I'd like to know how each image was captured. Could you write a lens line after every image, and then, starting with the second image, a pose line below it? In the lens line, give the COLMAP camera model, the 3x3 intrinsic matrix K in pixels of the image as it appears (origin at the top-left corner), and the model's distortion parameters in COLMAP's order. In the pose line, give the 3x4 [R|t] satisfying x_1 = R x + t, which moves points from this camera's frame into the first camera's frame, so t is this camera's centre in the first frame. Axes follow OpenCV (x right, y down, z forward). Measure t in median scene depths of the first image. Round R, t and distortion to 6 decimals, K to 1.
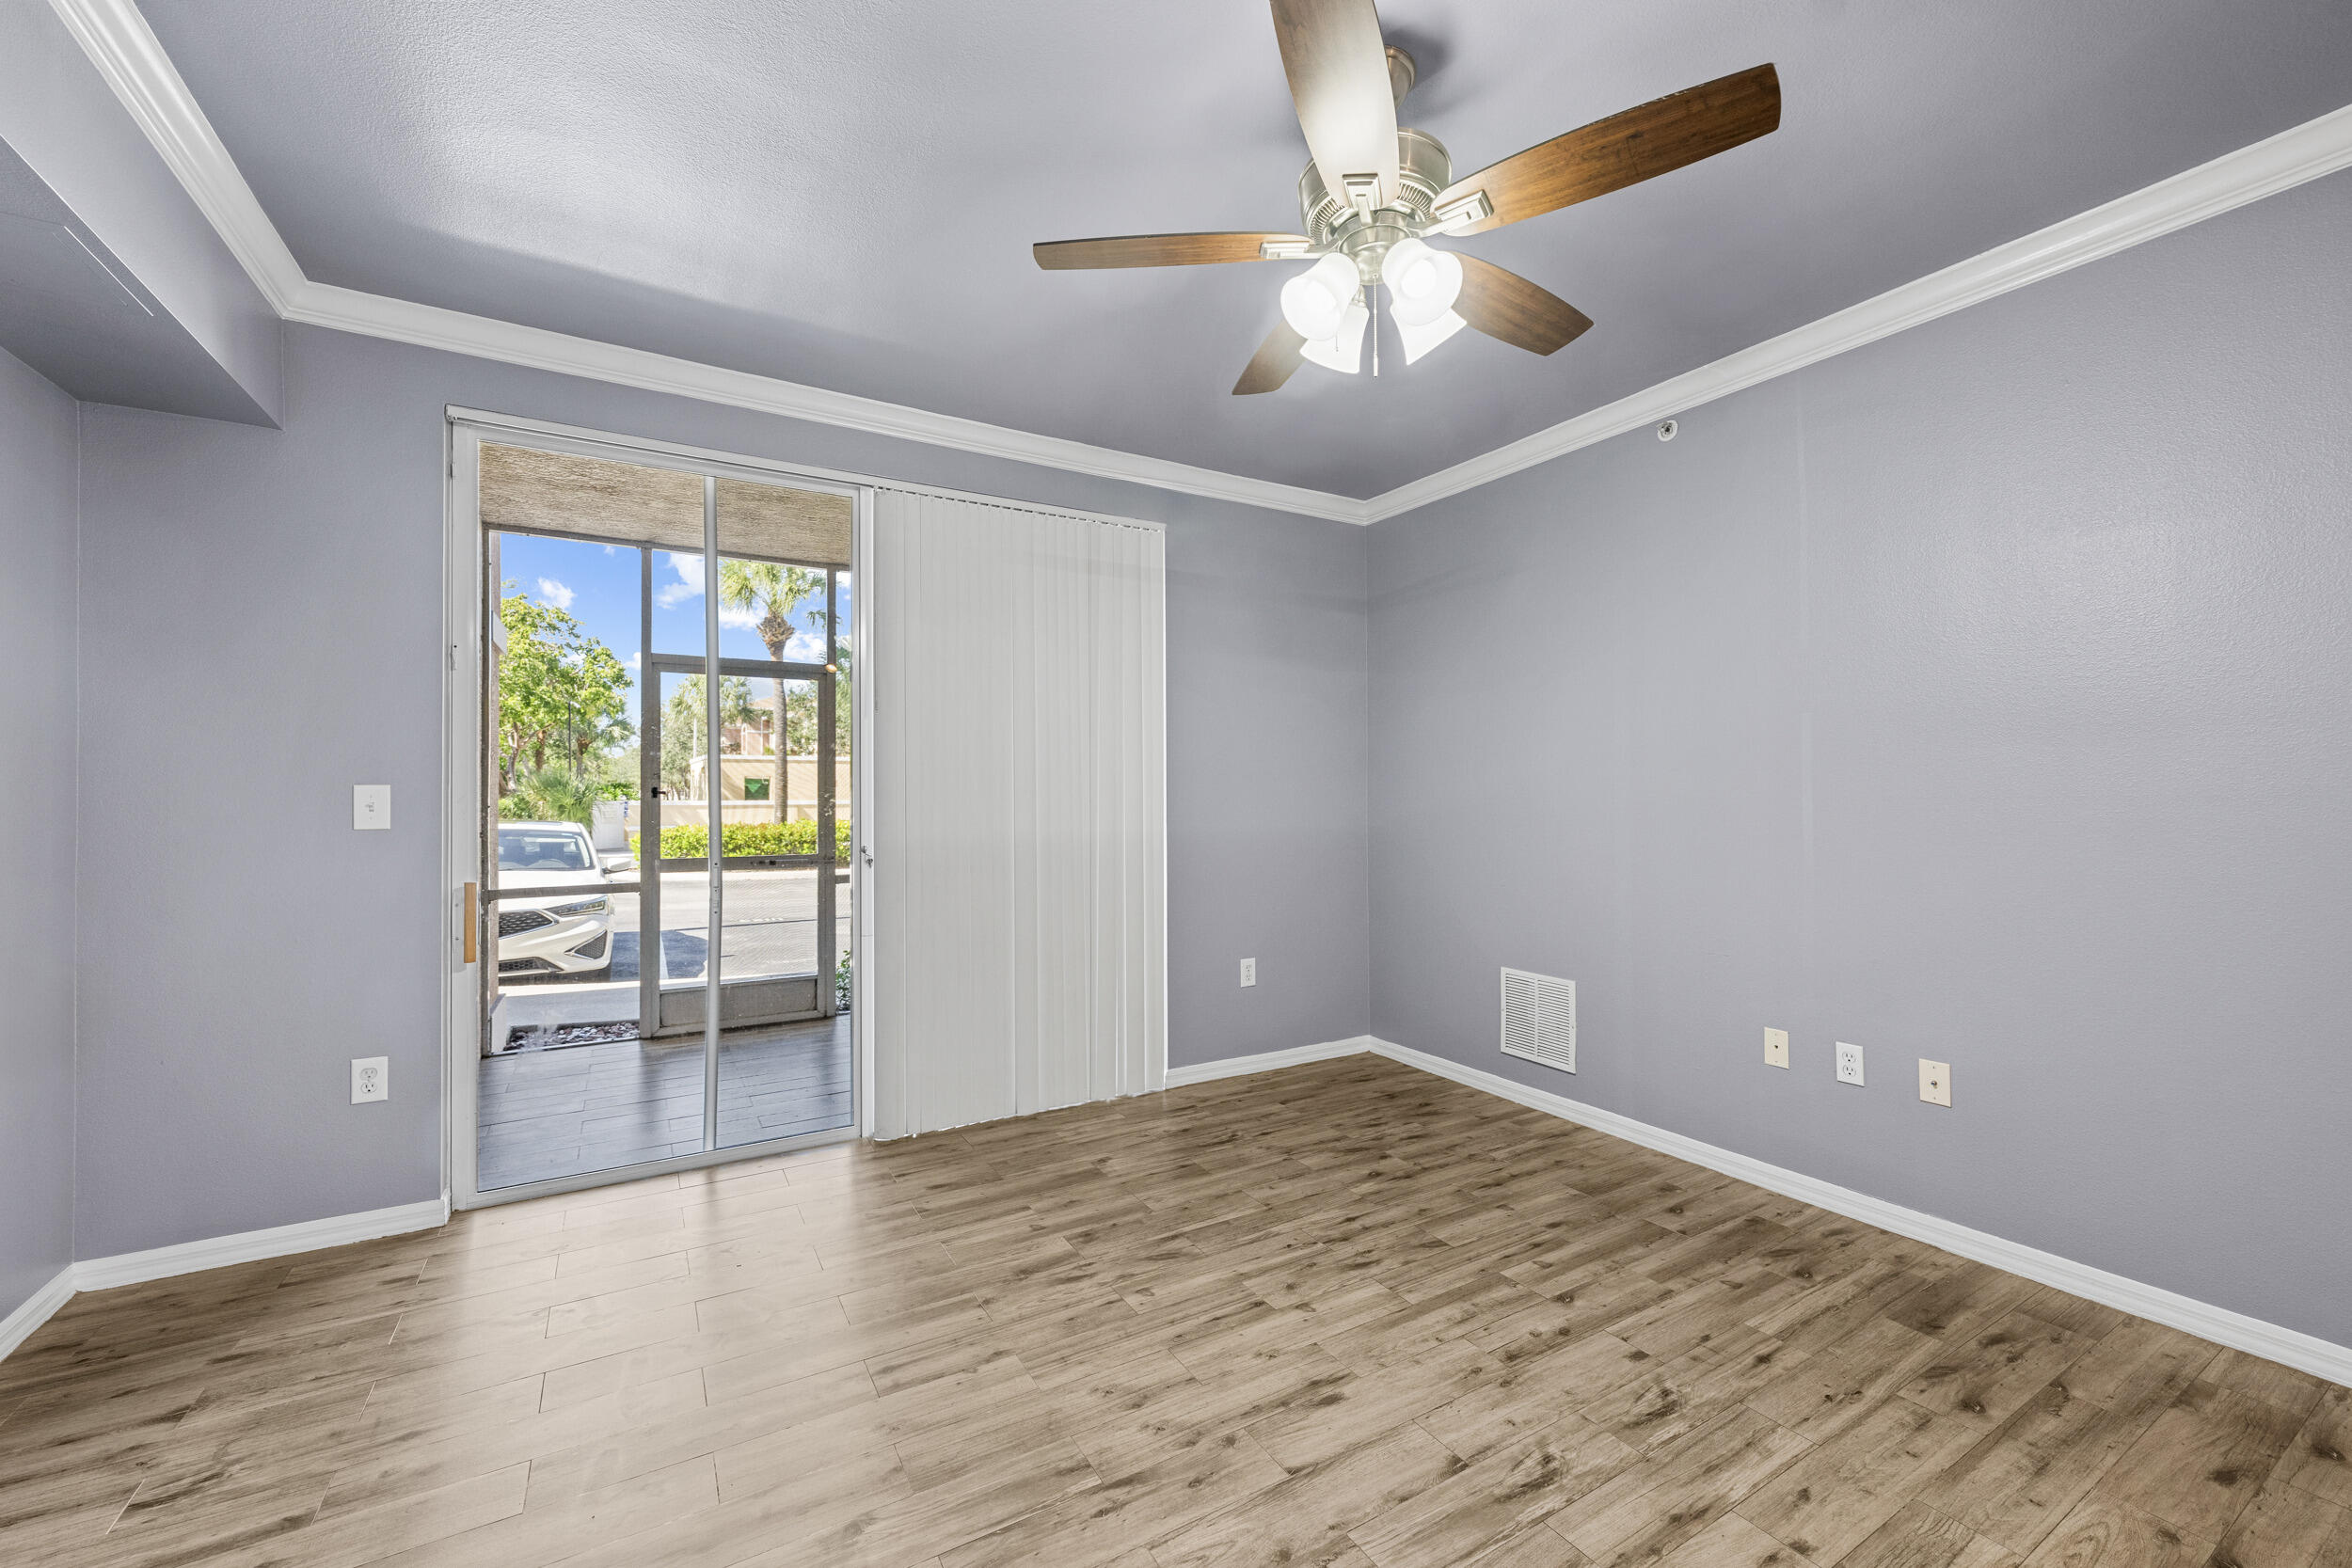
lens RADIAL K [[929.5, 0, 1173.0], [0, 929.5, 785.1], [0, 0, 1]] dist [-0.001225, -0.000010]
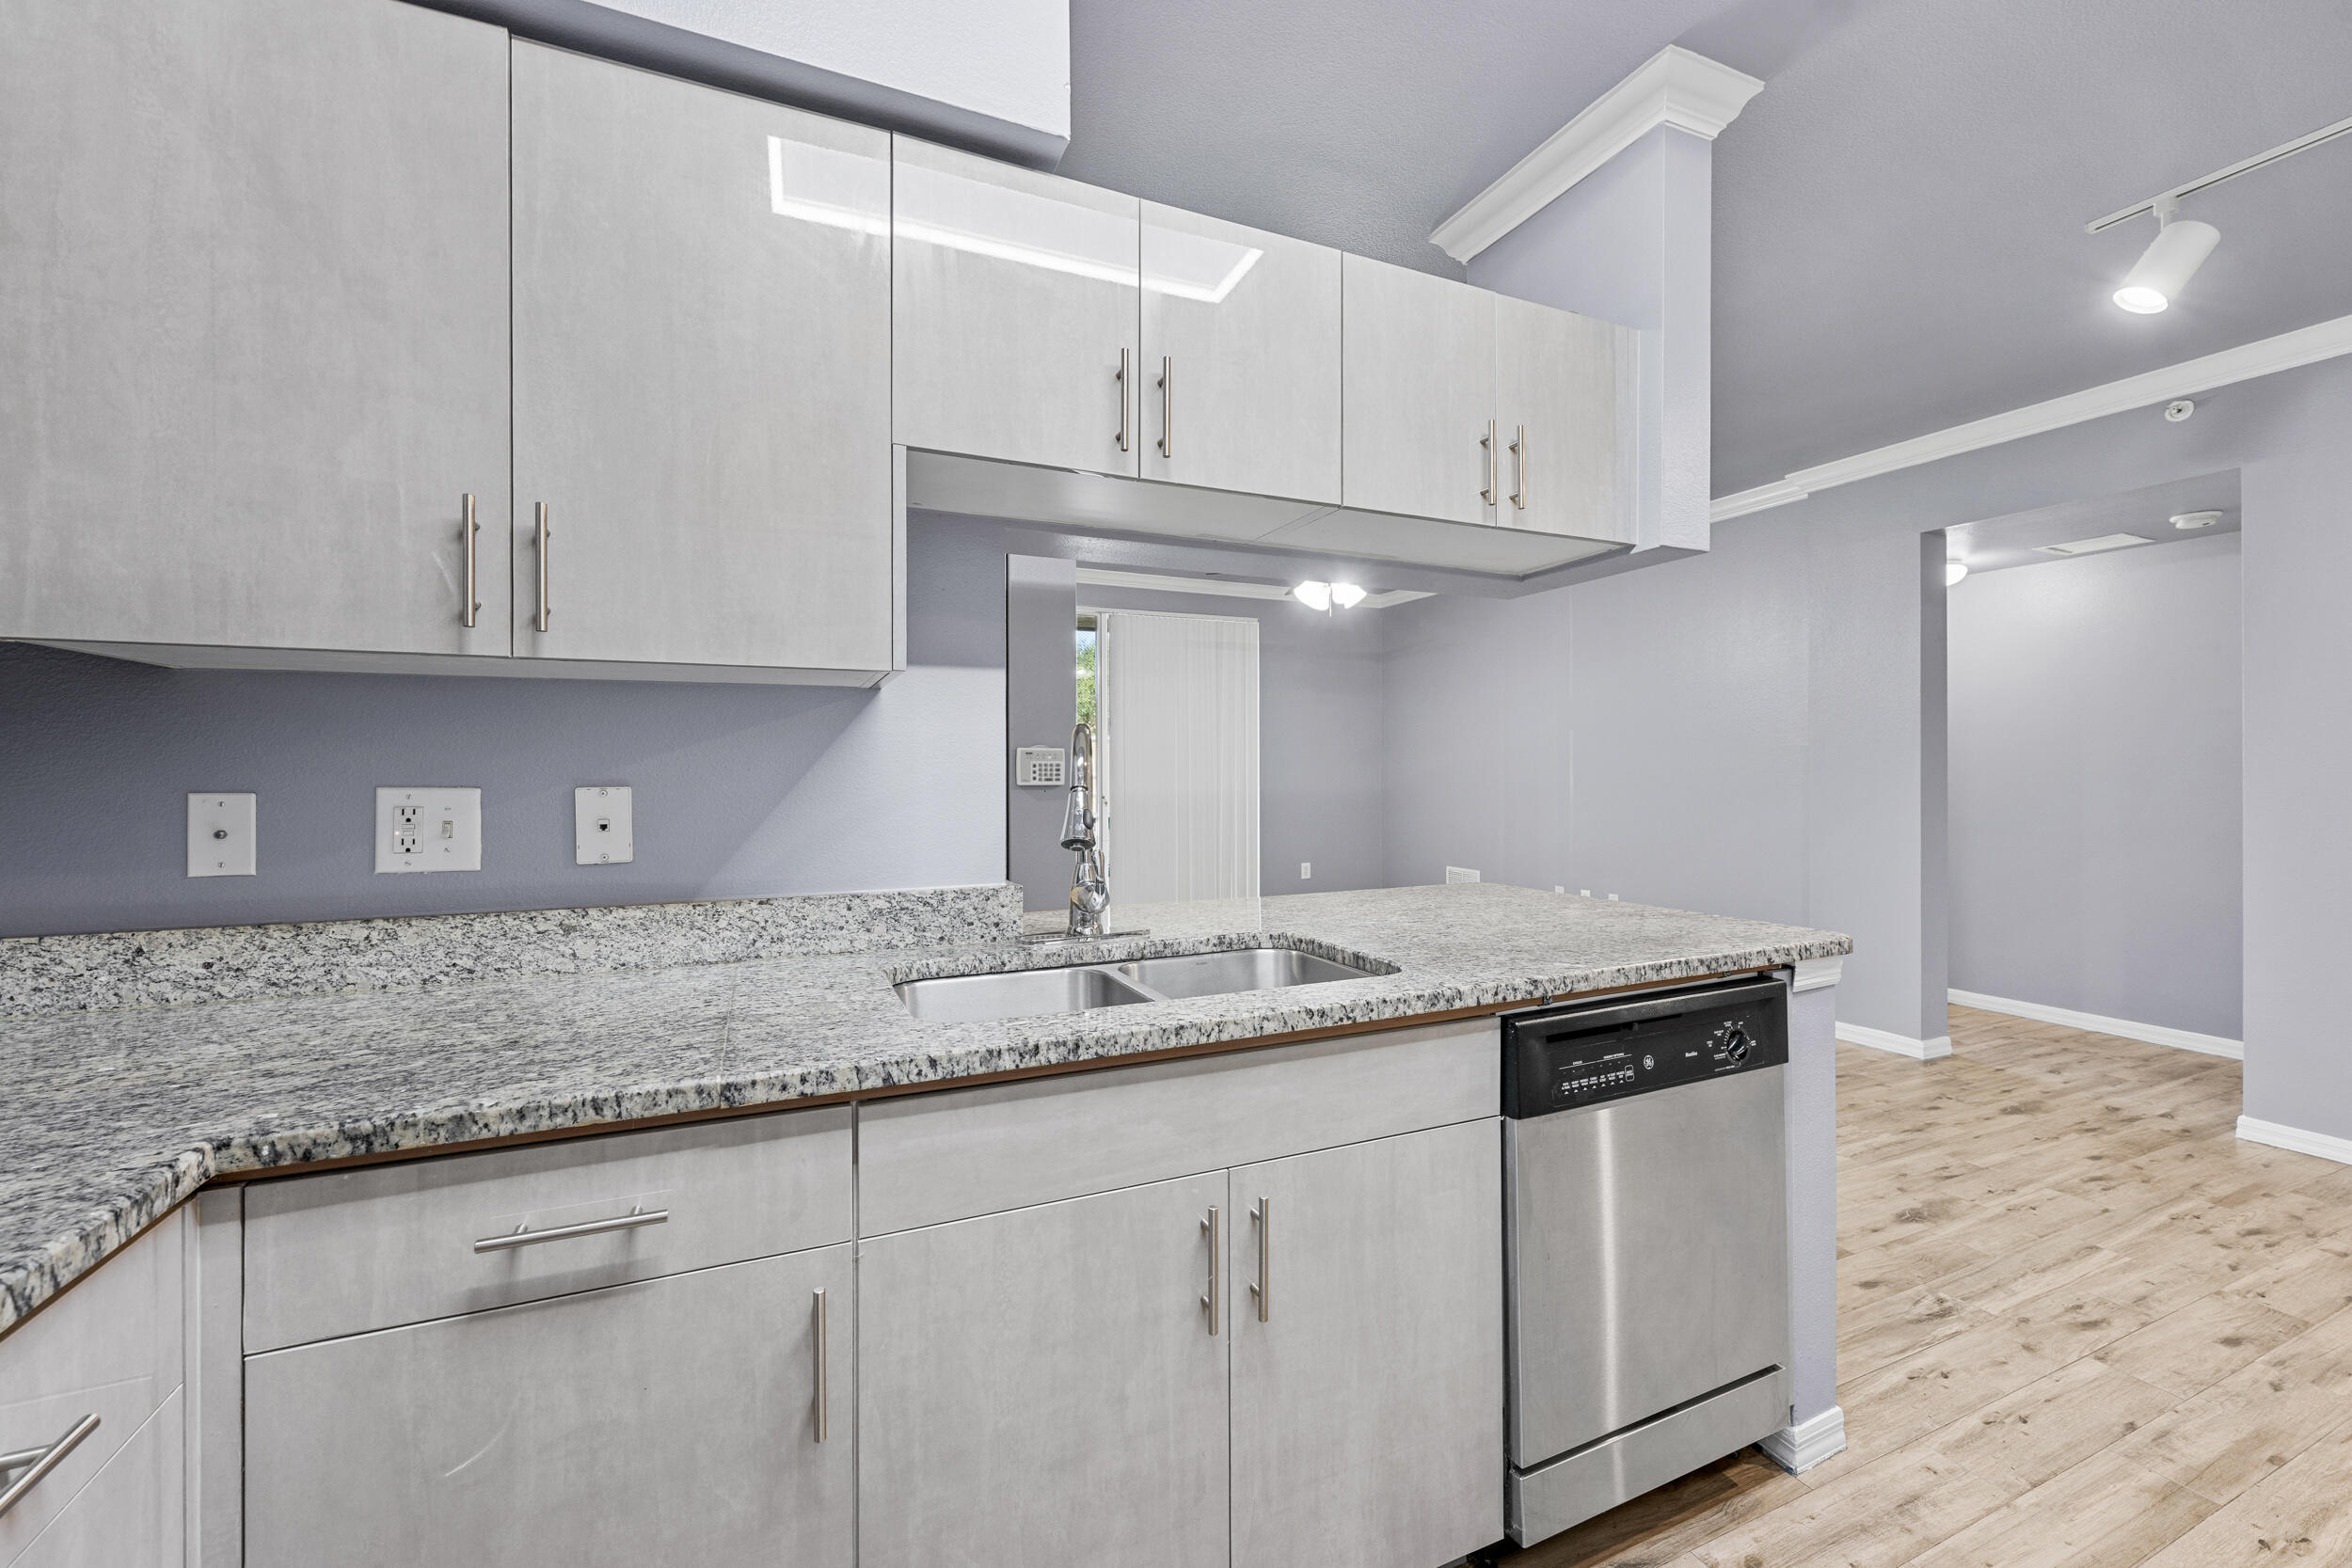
lens RADIAL K [[931.9, 0, 1173.0], [0, 931.9, 773.3], [0, 0, 1]] dist [0.000122, -0.000053]
pose [[0.993469, 0.002665, -0.114072, 0.052586], [-0.000897, 0.999879, 0.015551, -0.015653], [0.114100, -0.015347, 0.993351, -1.280731]]
